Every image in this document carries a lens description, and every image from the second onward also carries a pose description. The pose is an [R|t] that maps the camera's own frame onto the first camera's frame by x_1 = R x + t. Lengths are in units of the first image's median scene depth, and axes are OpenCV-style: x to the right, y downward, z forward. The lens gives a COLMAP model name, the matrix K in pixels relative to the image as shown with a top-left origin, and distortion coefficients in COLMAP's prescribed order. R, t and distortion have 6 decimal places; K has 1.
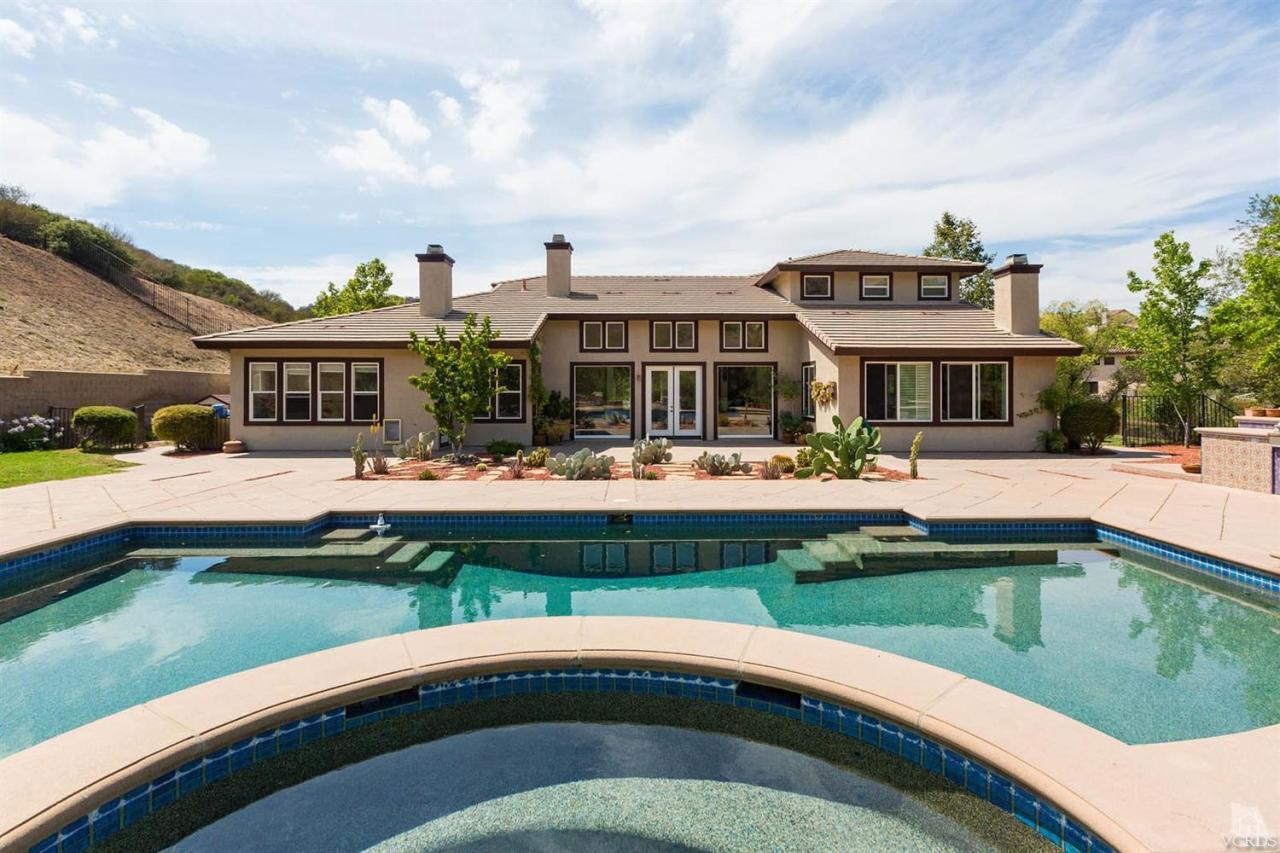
lens RADIAL K [[590.6, 0, 658.0], [0, 590.6, 397.2], [0, 0, 1]] dist [0.001639, 0.000503]
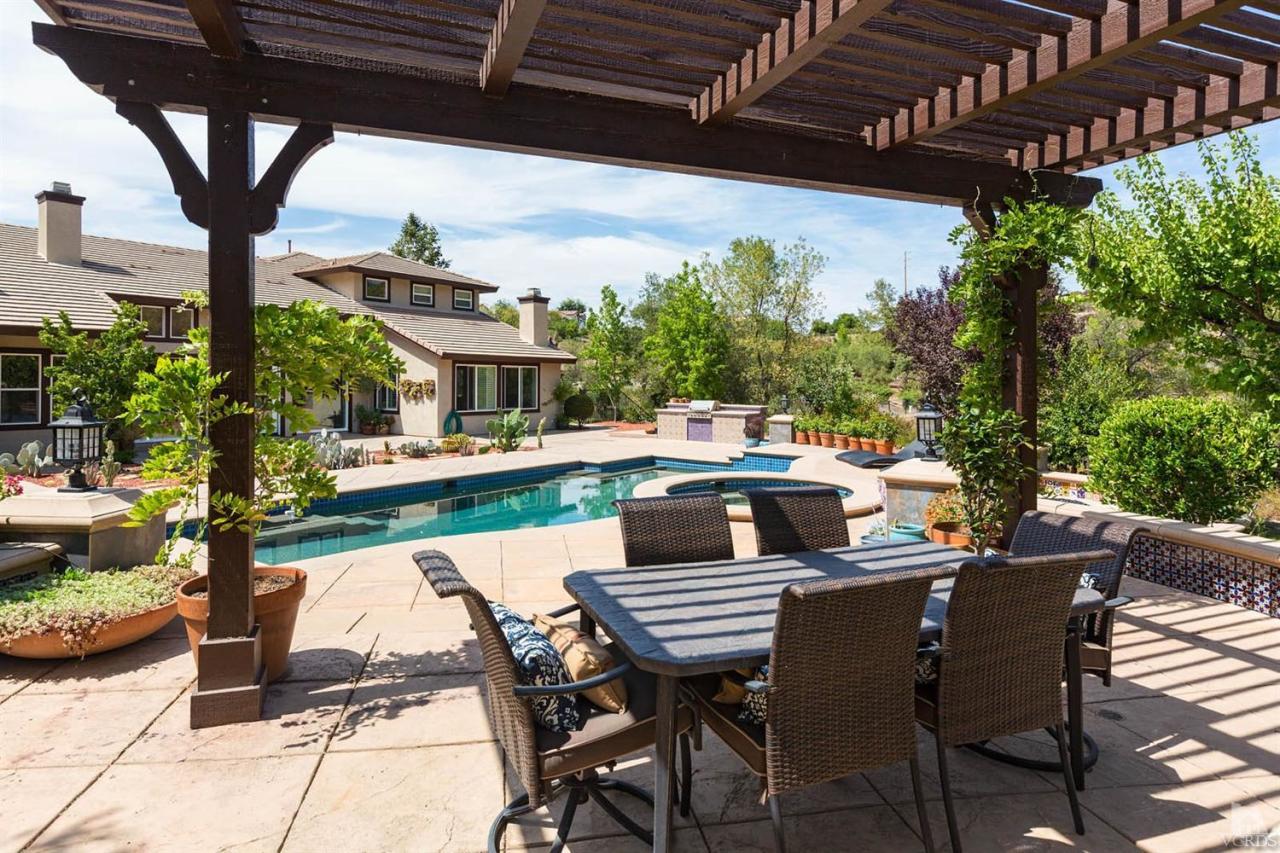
lens RADIAL K [[695.4, 0, 637.7], [0, 695.4, 383.1], [0, 0, 1]] dist [0.000778, 0.000082]
pose [[0.615102, 0.000433, 0.788447, -0.562500], [-0.001627, 0.999998, 0.000721, -0.021880], [-0.788446, -0.001726, 0.615102, -0.204497]]
